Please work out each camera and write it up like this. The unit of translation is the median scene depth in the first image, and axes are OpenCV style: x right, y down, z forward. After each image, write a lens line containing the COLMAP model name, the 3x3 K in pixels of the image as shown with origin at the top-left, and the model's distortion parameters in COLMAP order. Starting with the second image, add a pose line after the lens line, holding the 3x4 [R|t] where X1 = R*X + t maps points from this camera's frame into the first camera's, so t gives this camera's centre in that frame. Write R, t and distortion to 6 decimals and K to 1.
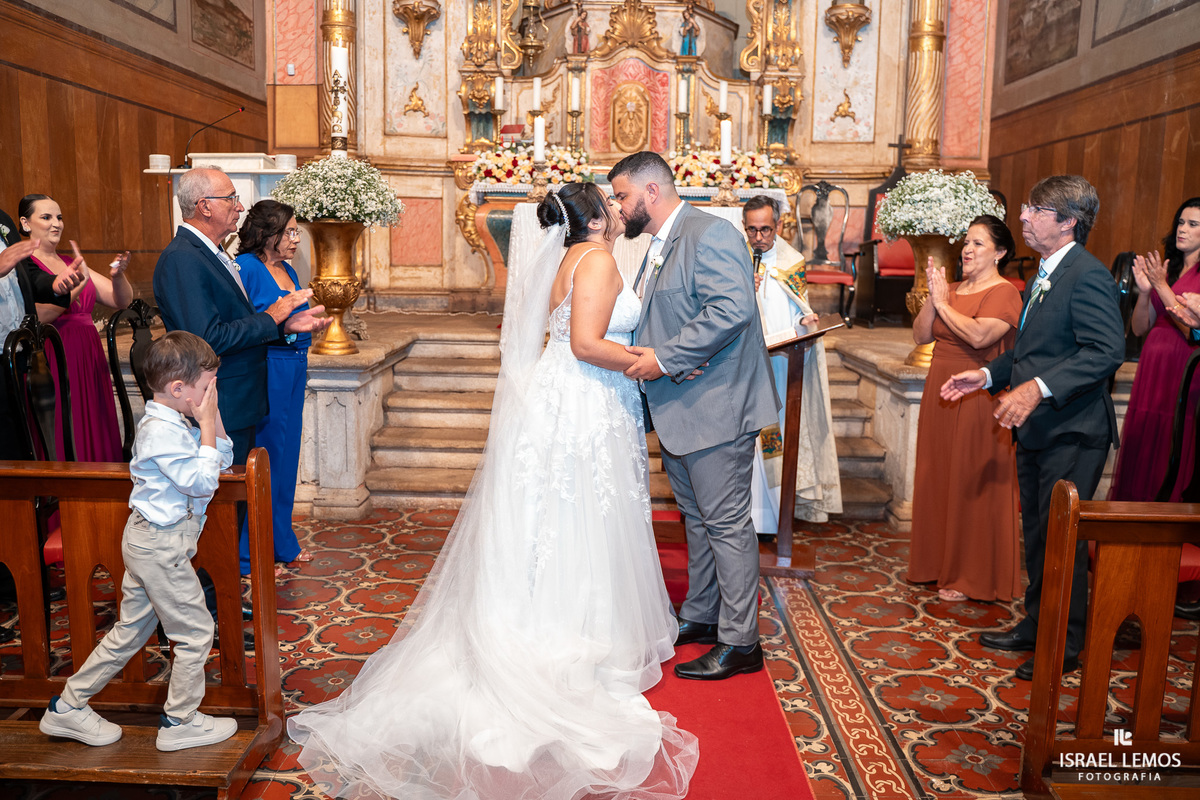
lens RADIAL K [[970.7, 0, 600.0], [0, 970.7, 400.0], [0, 0, 1]] dist [-0.119816, 0.092315]
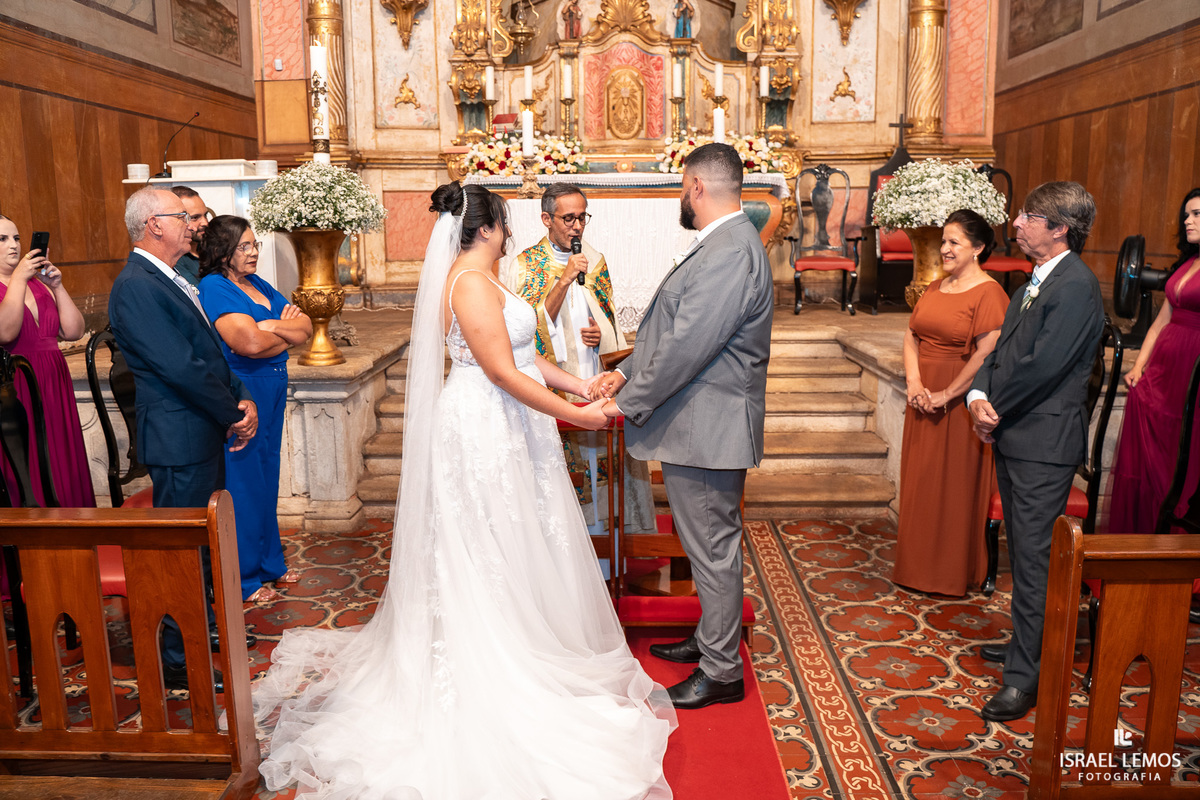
lens RADIAL K [[970.7, 0, 600.0], [0, 970.7, 400.0], [0, 0, 1]] dist [-0.119816, 0.092315]
pose [[0.999576, -0.025067, -0.014817, 0.014155], [0.025434, 0.999360, 0.025162, -0.018473], [0.014176, -0.025528, 0.999574, 0.015002]]
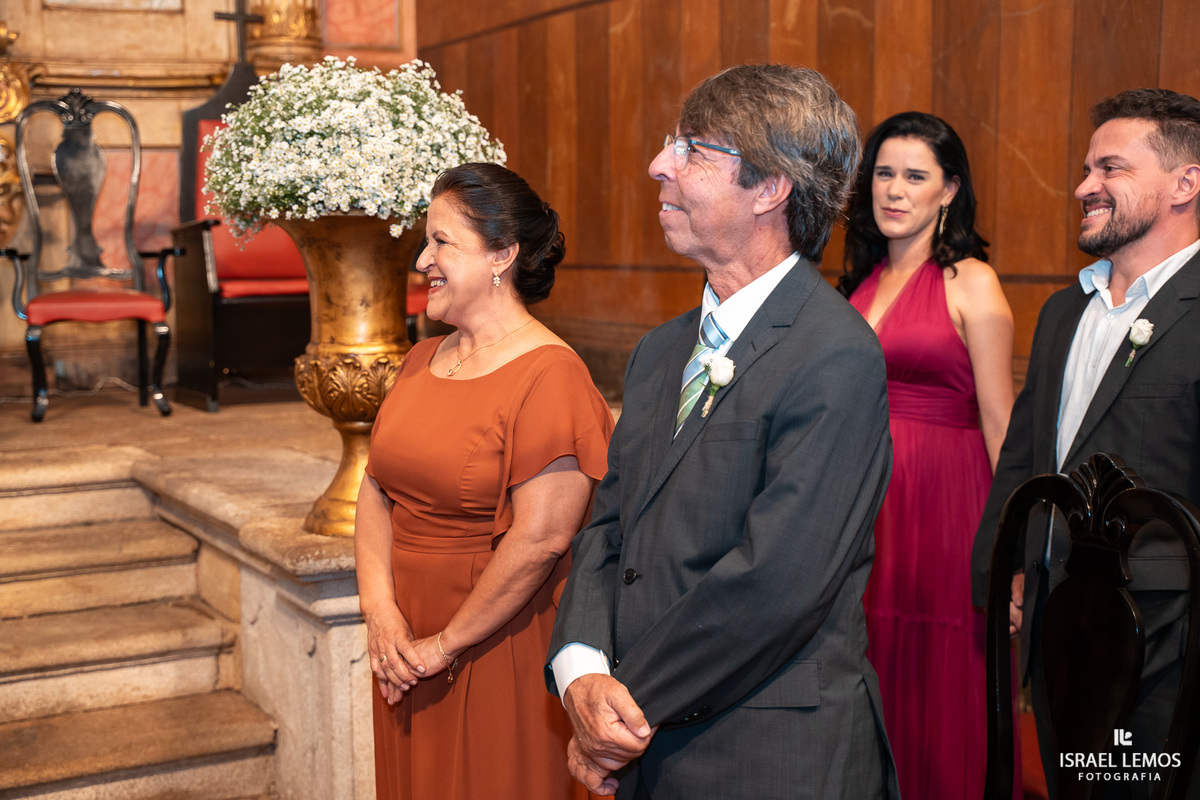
lens RADIAL K [[1680.8, 0, 600.0], [0, 1680.8, 400.0], [0, 0, 1]] dist [0.094310, 0.096072]
pose [[0.875045, -0.075700, 0.478086, 0.054787], [0.099971, 0.994664, -0.025484, -0.039228], [-0.473606, 0.070094, 0.877943, 0.191665]]
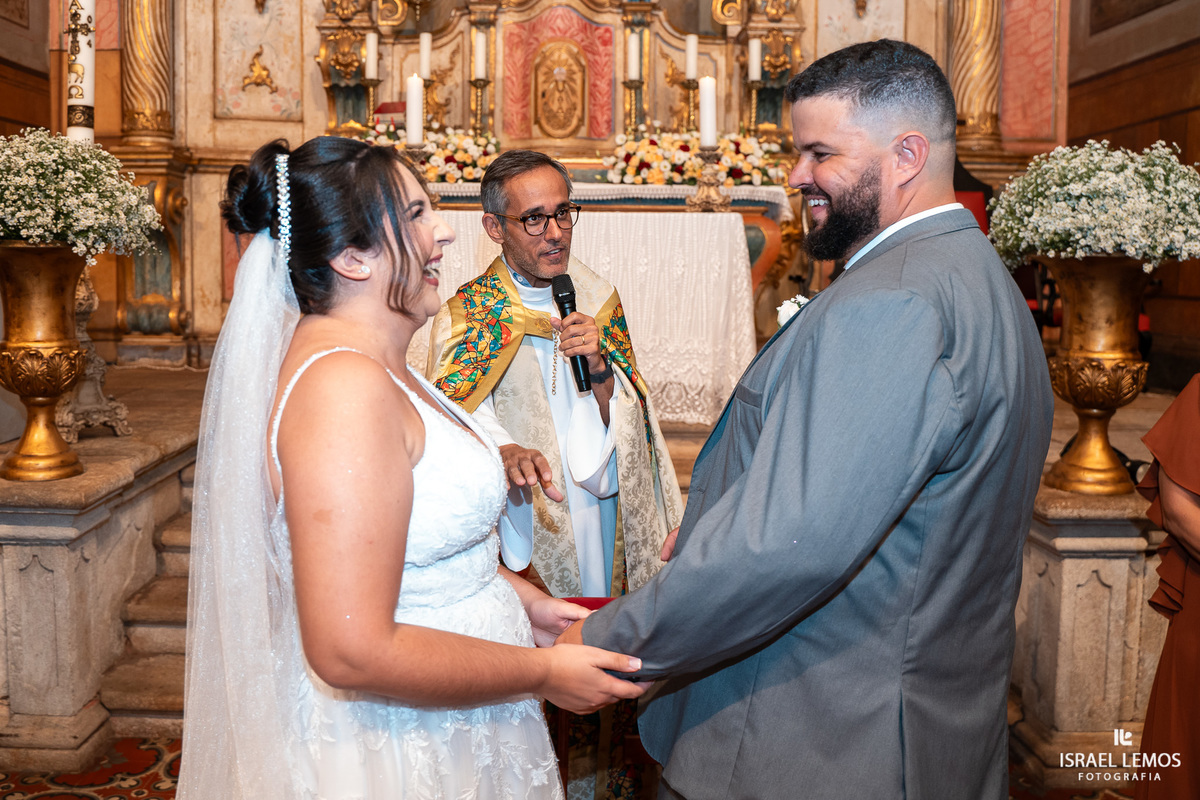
lens RADIAL K [[1099.5, 0, 525.0], [0, 1099.5, 348.4], [0, 0, 1]] dist [-0.119185, 0.095805]
pose [[0.999921, -0.010508, -0.006965, 0.010747], [0.009936, 0.996930, -0.077659, -0.045341], [0.007760, 0.077584, 0.996956, 0.231736]]
